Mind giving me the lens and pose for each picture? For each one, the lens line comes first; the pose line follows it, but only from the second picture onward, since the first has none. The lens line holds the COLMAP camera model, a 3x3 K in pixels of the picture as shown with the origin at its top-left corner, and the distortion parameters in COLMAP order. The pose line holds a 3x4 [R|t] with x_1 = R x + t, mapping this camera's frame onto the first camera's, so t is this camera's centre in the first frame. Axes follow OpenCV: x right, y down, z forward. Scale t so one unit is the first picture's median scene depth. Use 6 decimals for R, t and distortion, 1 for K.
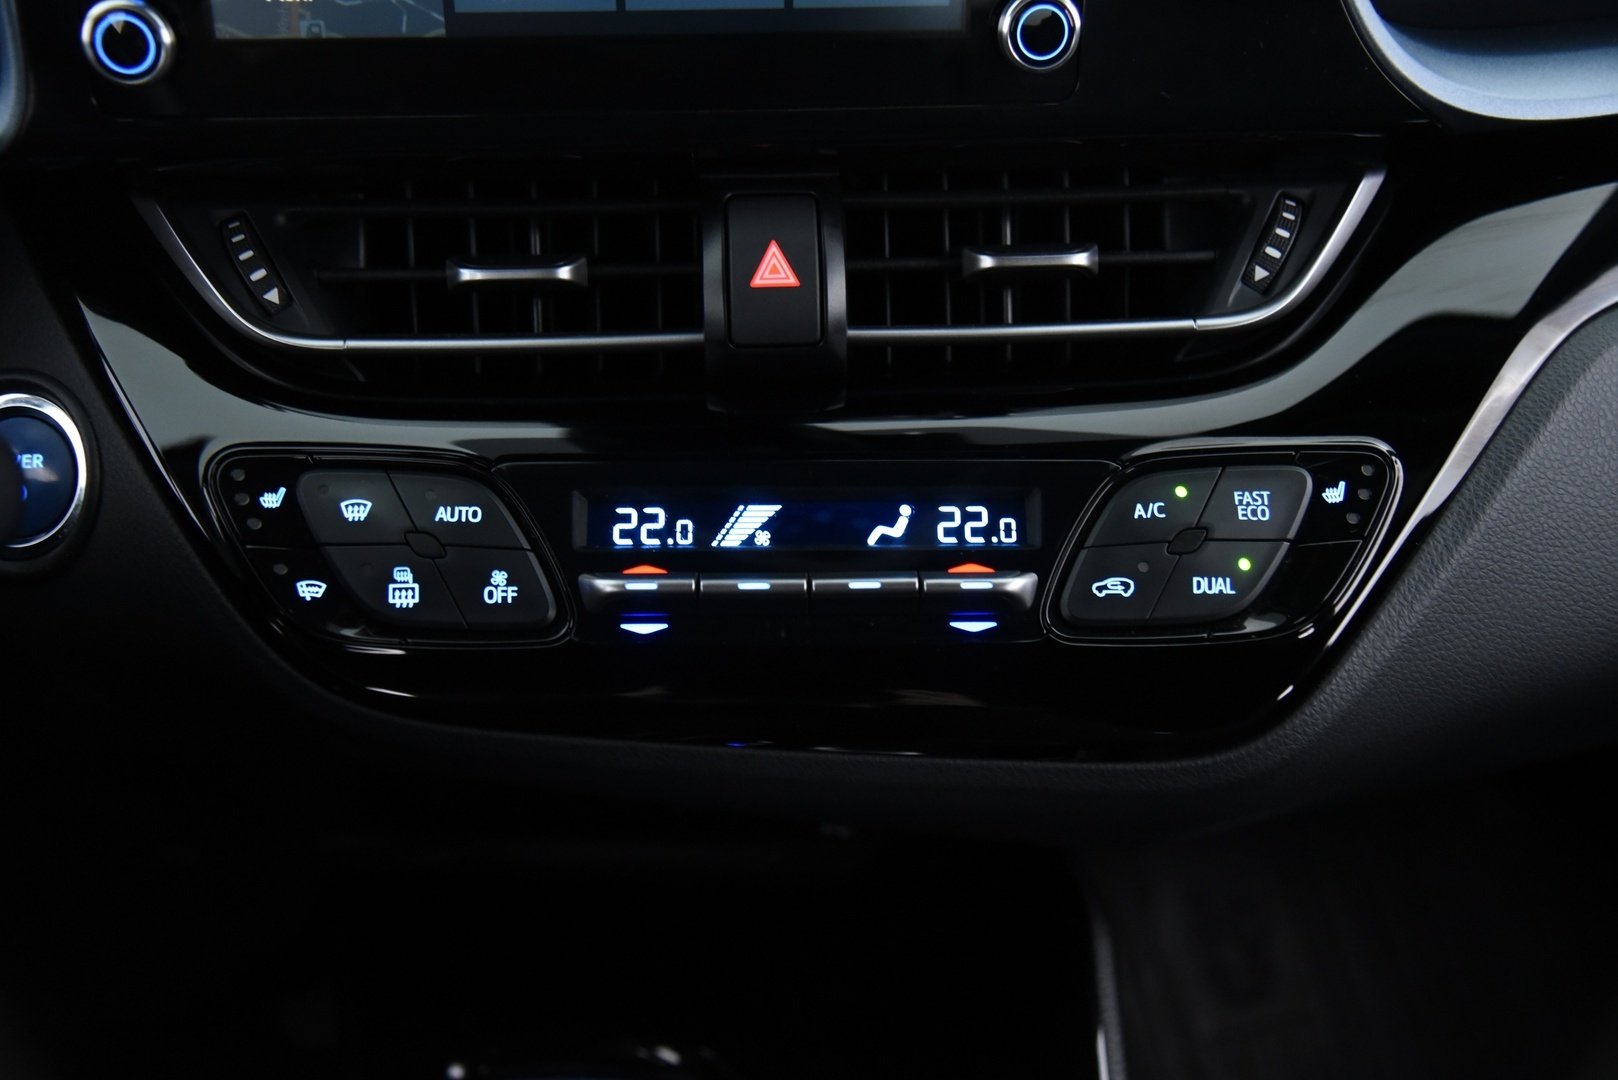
lens RADIAL K [[1671.1, 0, 809.0], [0, 1671.1, 540.0], [0, 0, 1]] dist [0.012259, 0.001977]
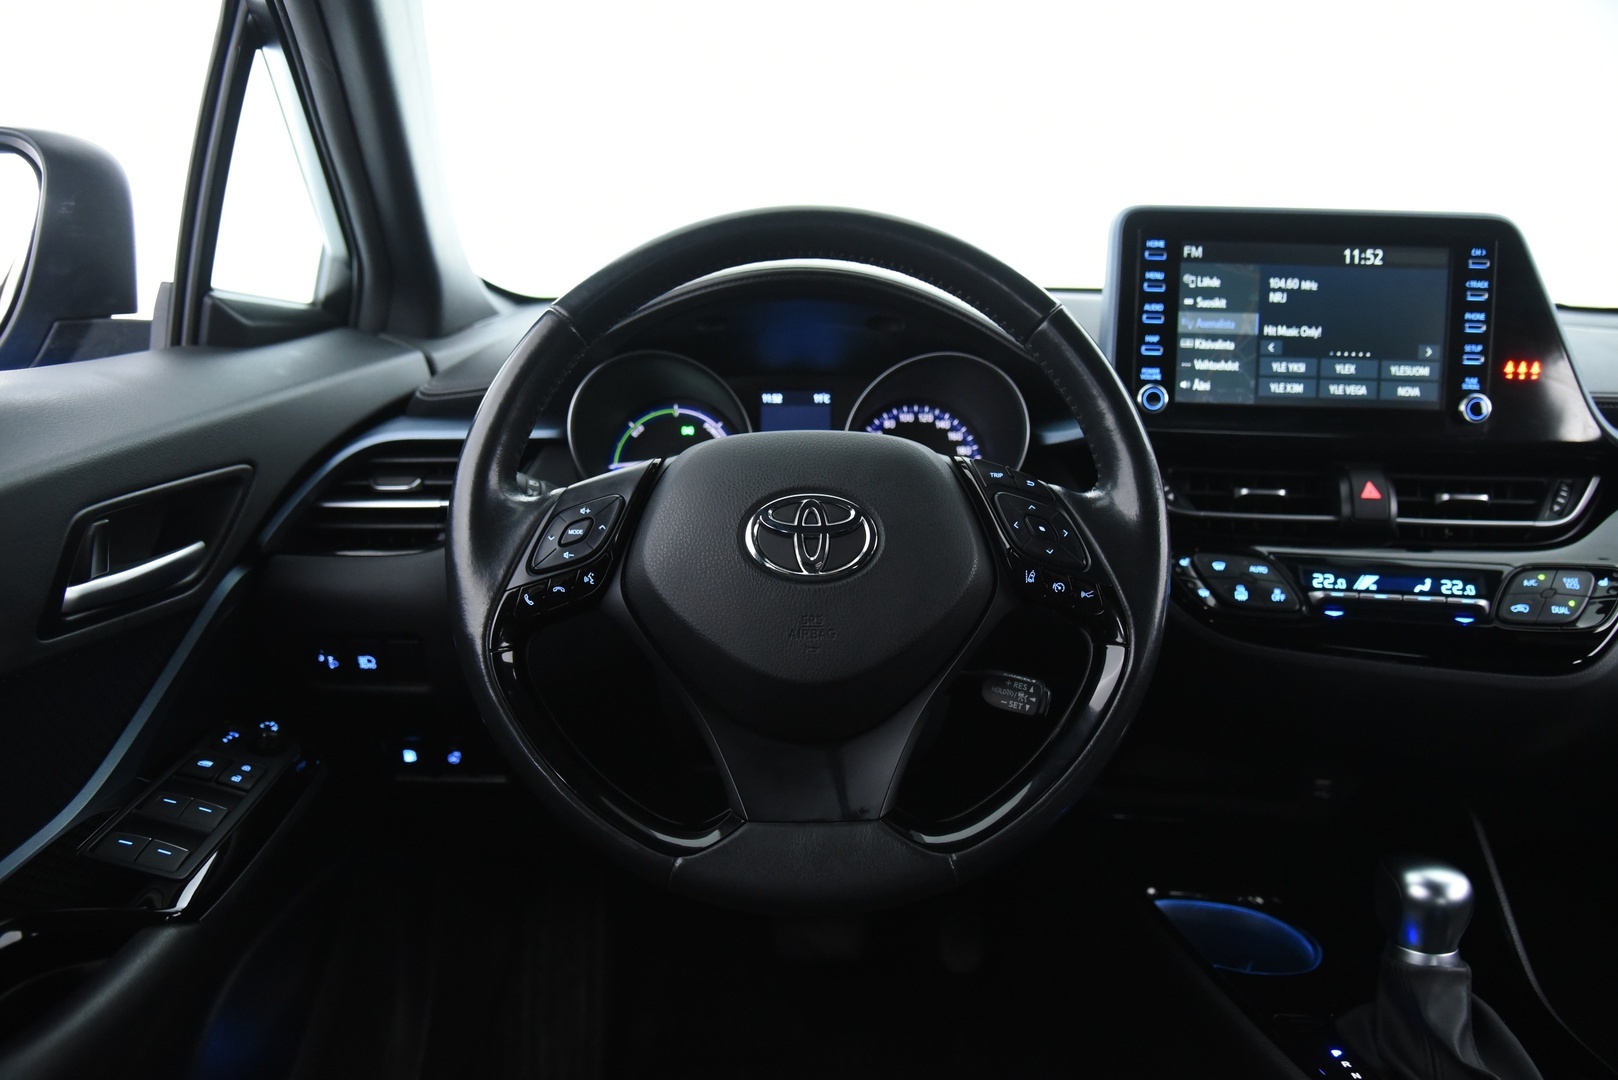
lens RADIAL K [[1140.2, 0, 809.0], [0, 1140.2, 540.0], [0, 0, 1]] dist [-0.133972, 0.099362]
pose [[0.983864, 0.047852, -0.172402, -0.595770], [-0.100562, 0.944867, -0.311631, 0.552764], [0.147985, 0.323940, 0.934432, -0.755313]]
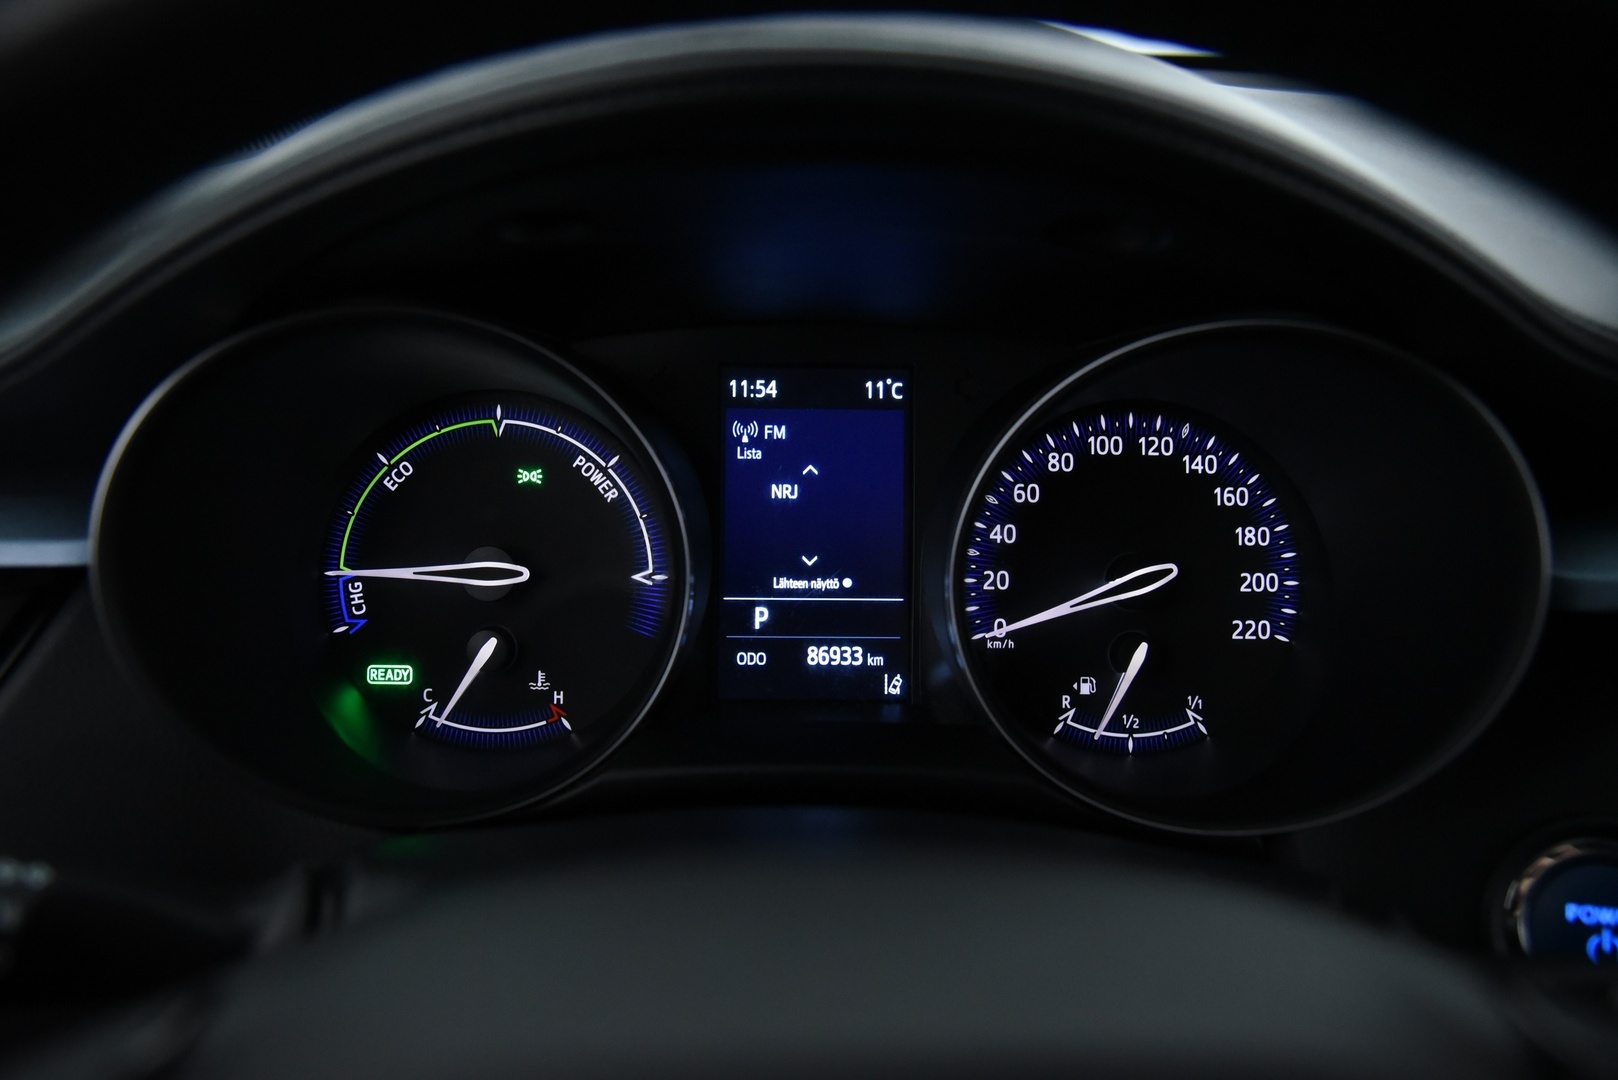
lens RADIAL K [[1307.2, 0, 809.0], [0, 1307.2, 540.0], [0, 0, 1]] dist [-0.078046, 0.000176]
pose [[0.980478, 0.087257, -0.176208, -0.825273], [-0.115834, 0.980457, -0.159017, -0.089356], [0.158888, 0.176324, 0.971424, 0.237781]]
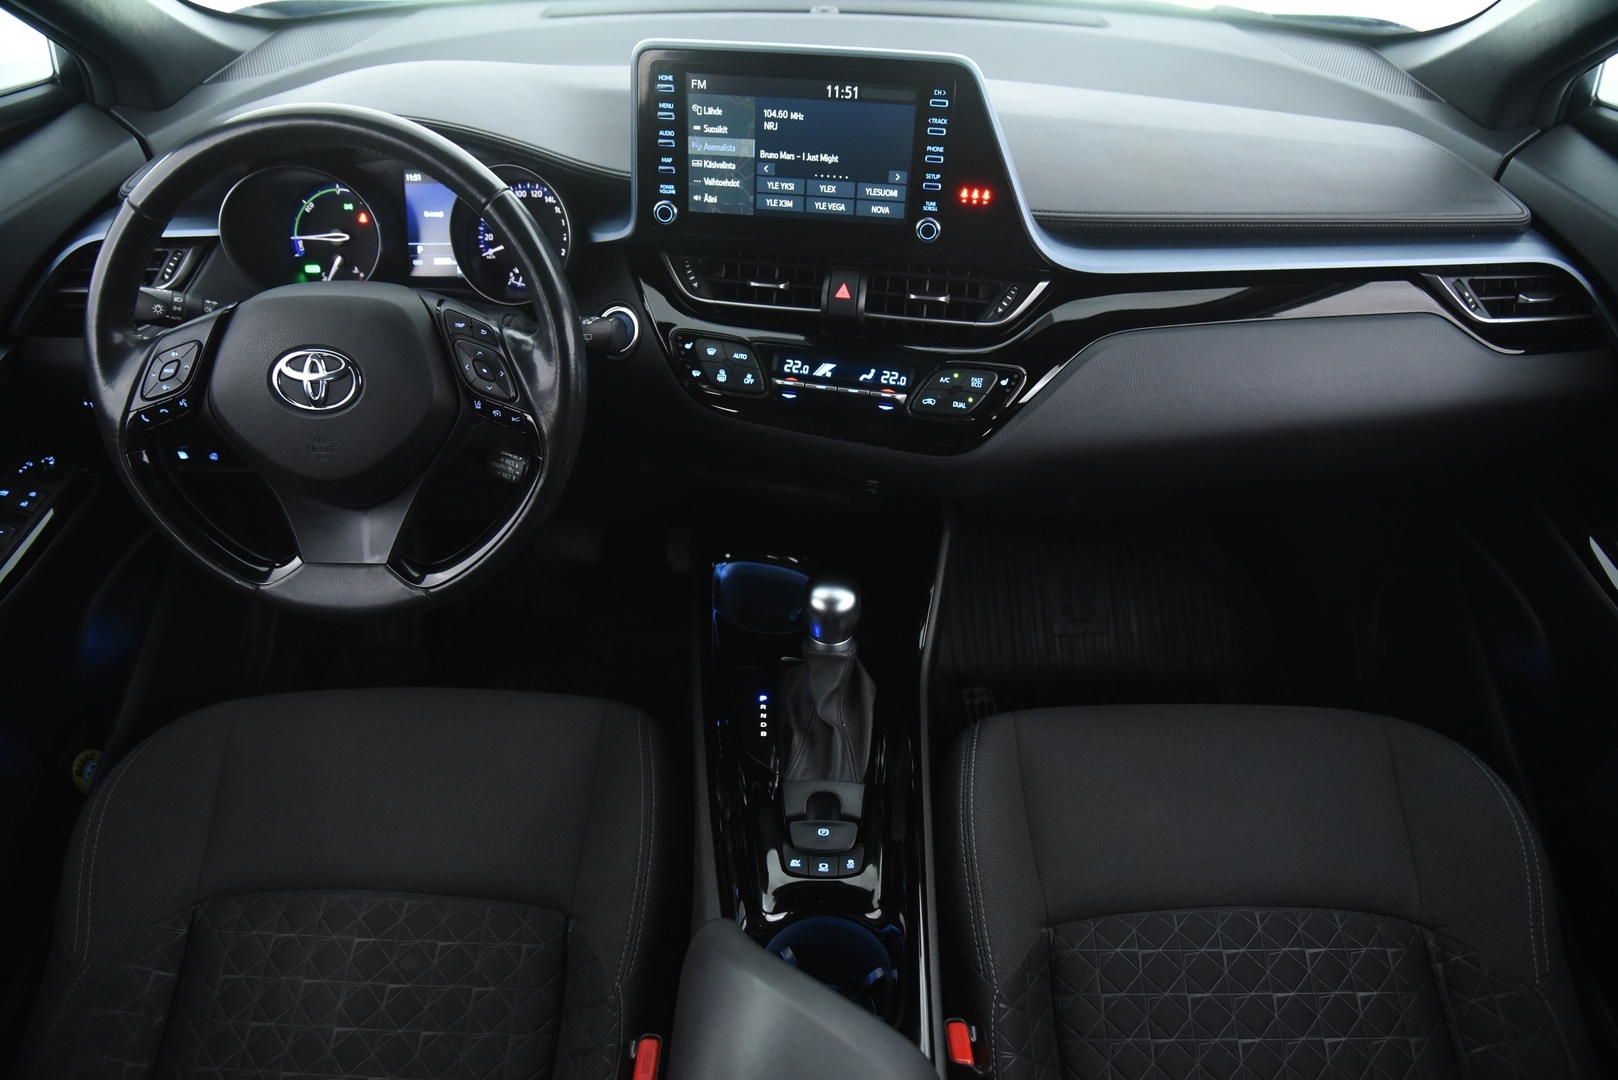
lens RADIAL K [[1140.2, 0, 809.0], [0, 1140.2, 540.0], [0, 0, 1]] dist [-0.133972, 0.099362]
pose [[0.972583, 0.145500, -0.181418, 0.388775], [-0.124813, 0.984810, 0.120708, 0.055099], [0.196226, -0.094755, 0.975970, -1.224191]]
